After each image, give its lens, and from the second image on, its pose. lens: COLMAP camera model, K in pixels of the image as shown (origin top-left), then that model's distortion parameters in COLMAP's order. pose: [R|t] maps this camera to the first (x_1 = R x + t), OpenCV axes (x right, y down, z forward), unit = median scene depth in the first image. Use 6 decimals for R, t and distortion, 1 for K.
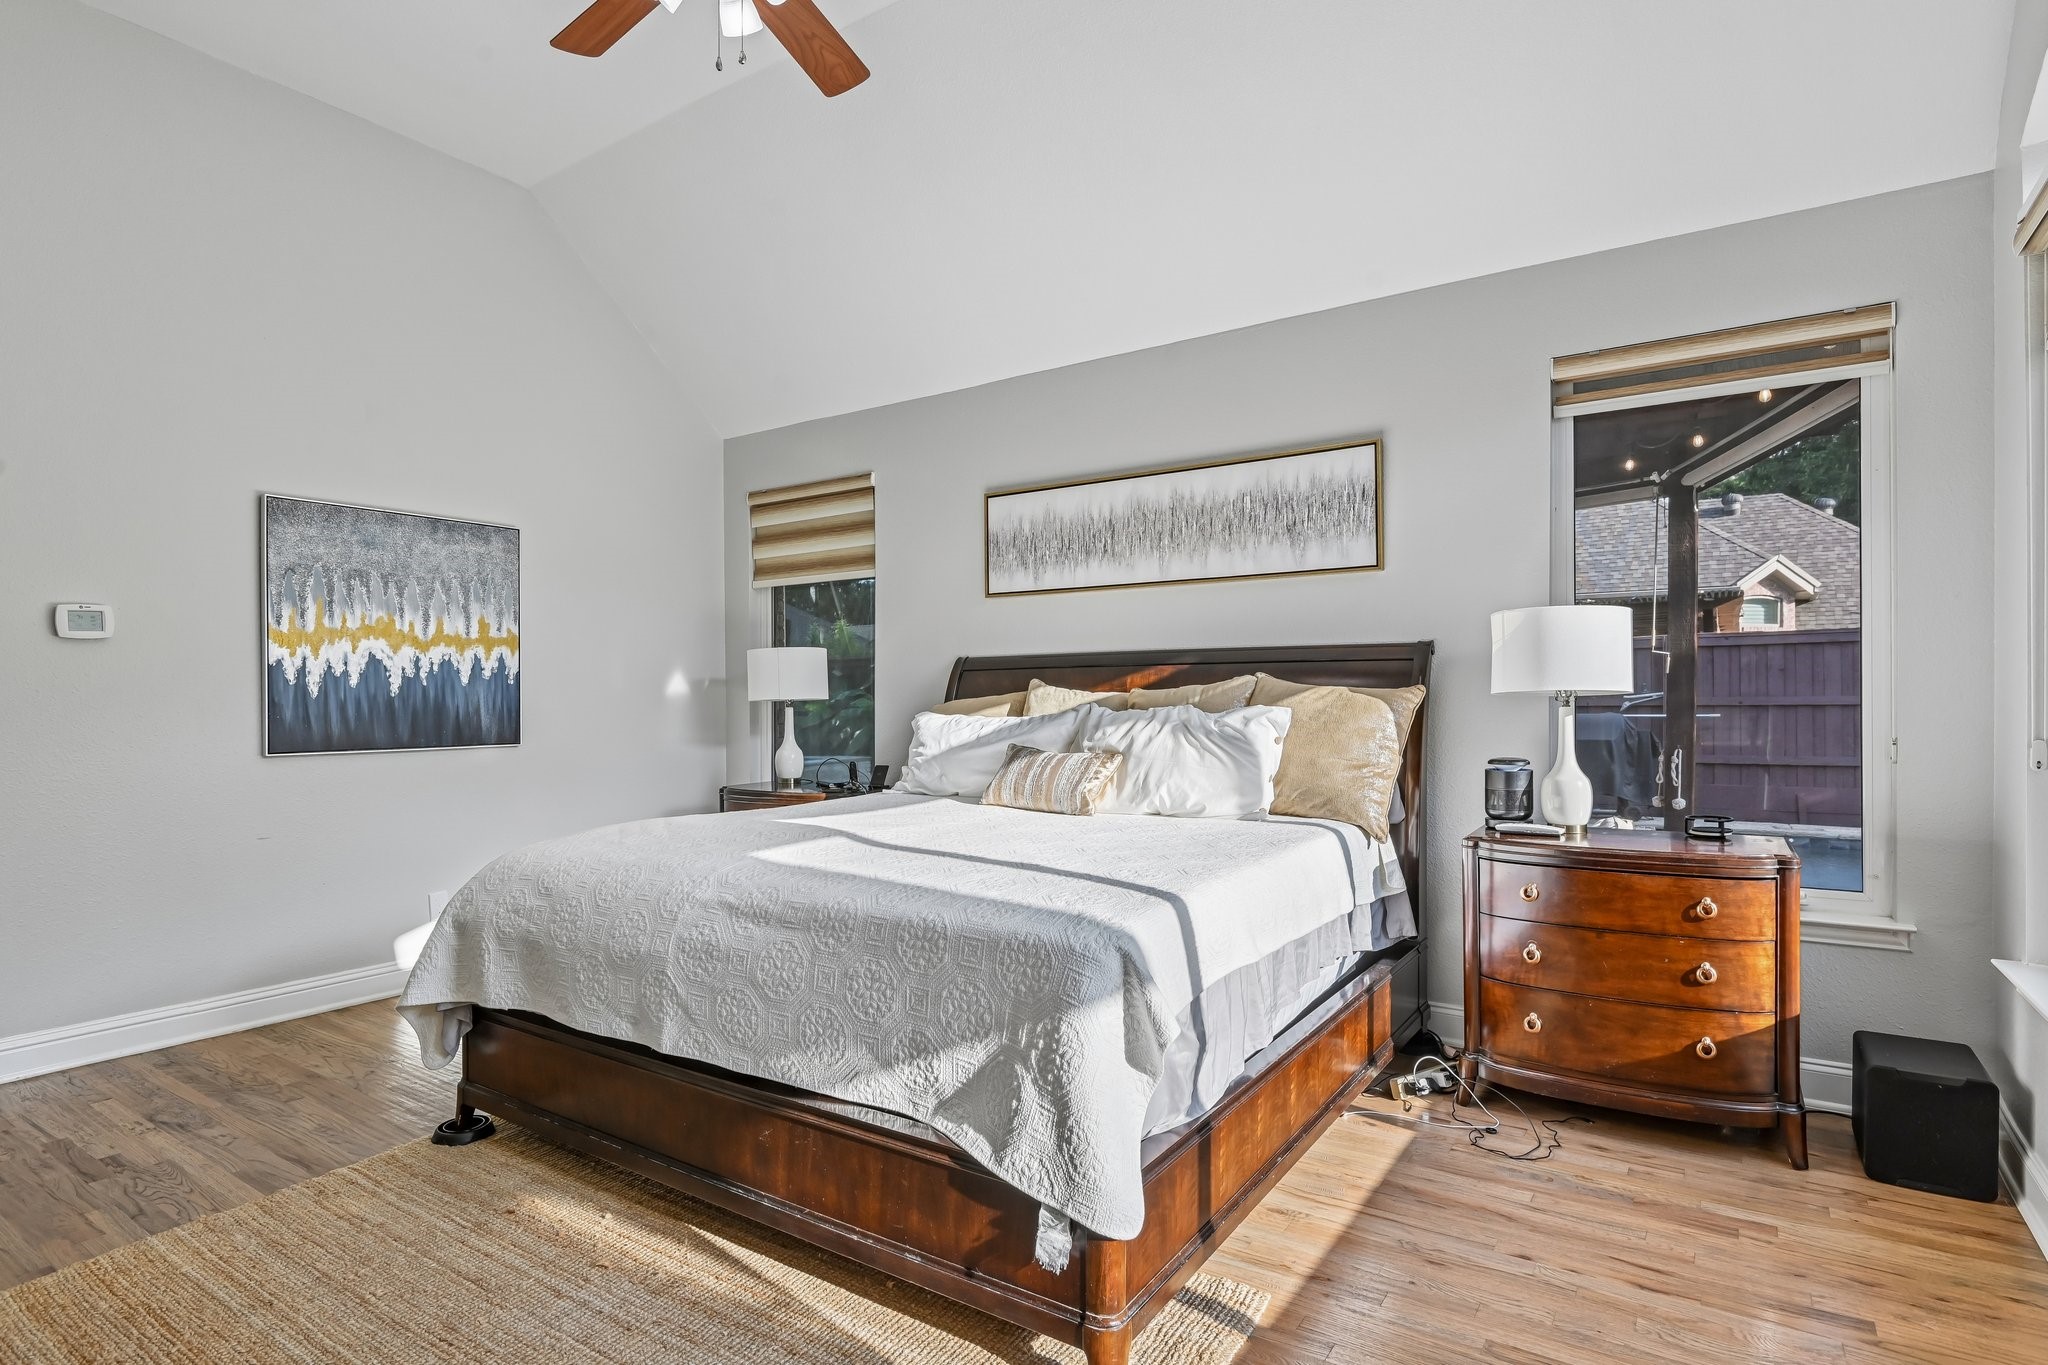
lens RADIAL K [[1046.1, 0, 1038.3], [0, 1046.1, 693.5], [0, 0, 1]] dist [0.002445, -0.002092]
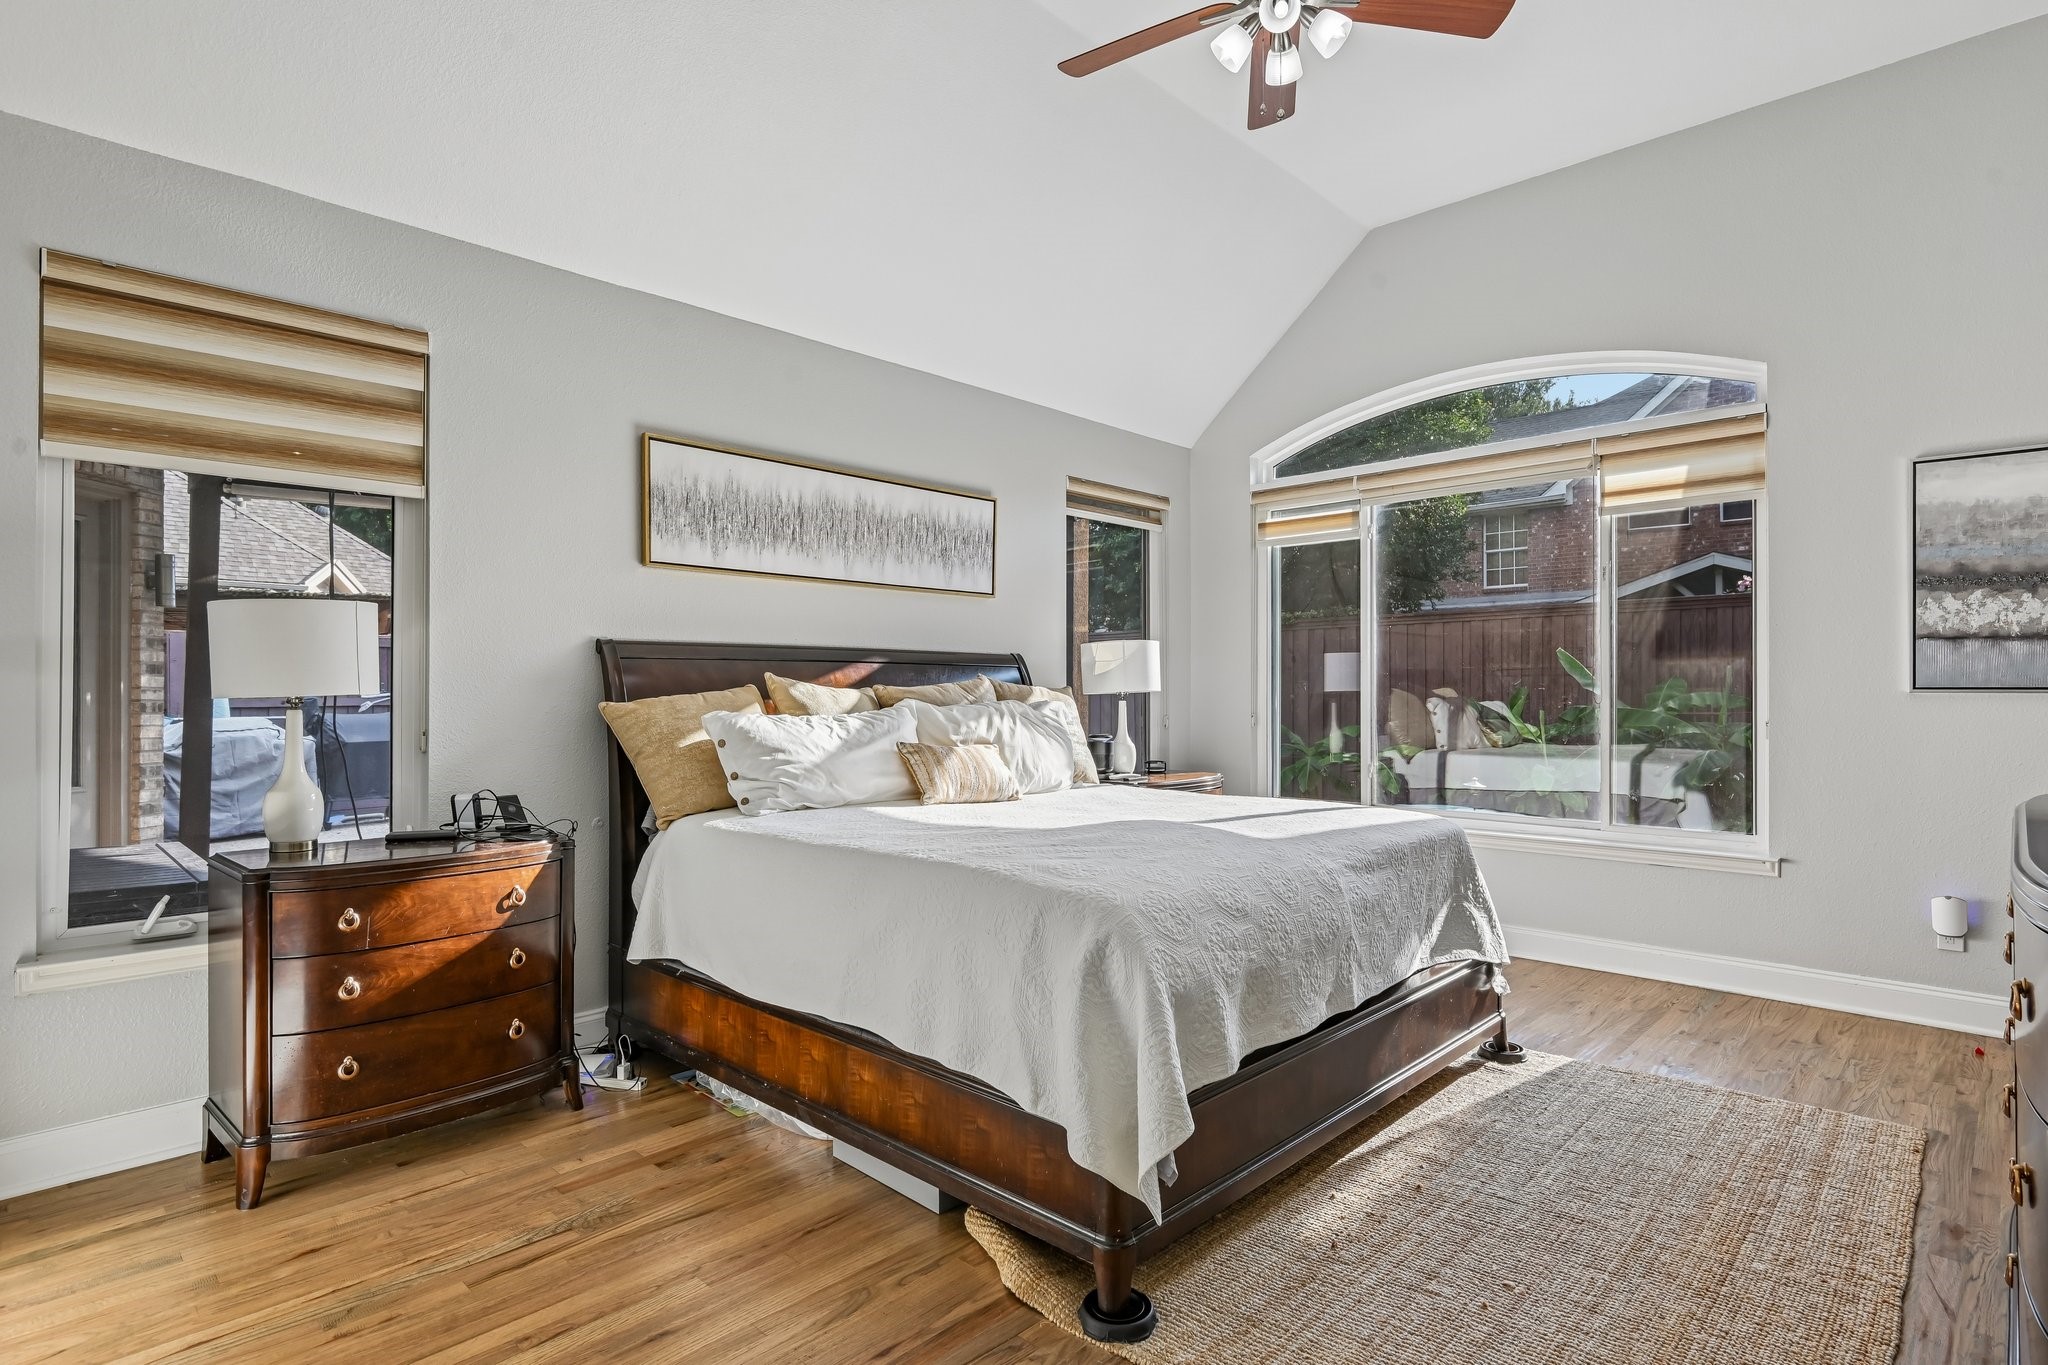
lens RADIAL K [[1046.1, 0, 1038.3], [0, 1046.1, 688.0], [0, 0, 1]] dist [0.002445, -0.002092]
pose [[0.174717, 0.010535, 0.984562, -0.847661], [-0.003284, 0.999943, -0.010117, 0.007465], [-0.984613, -0.001465, 0.174742, 0.634267]]
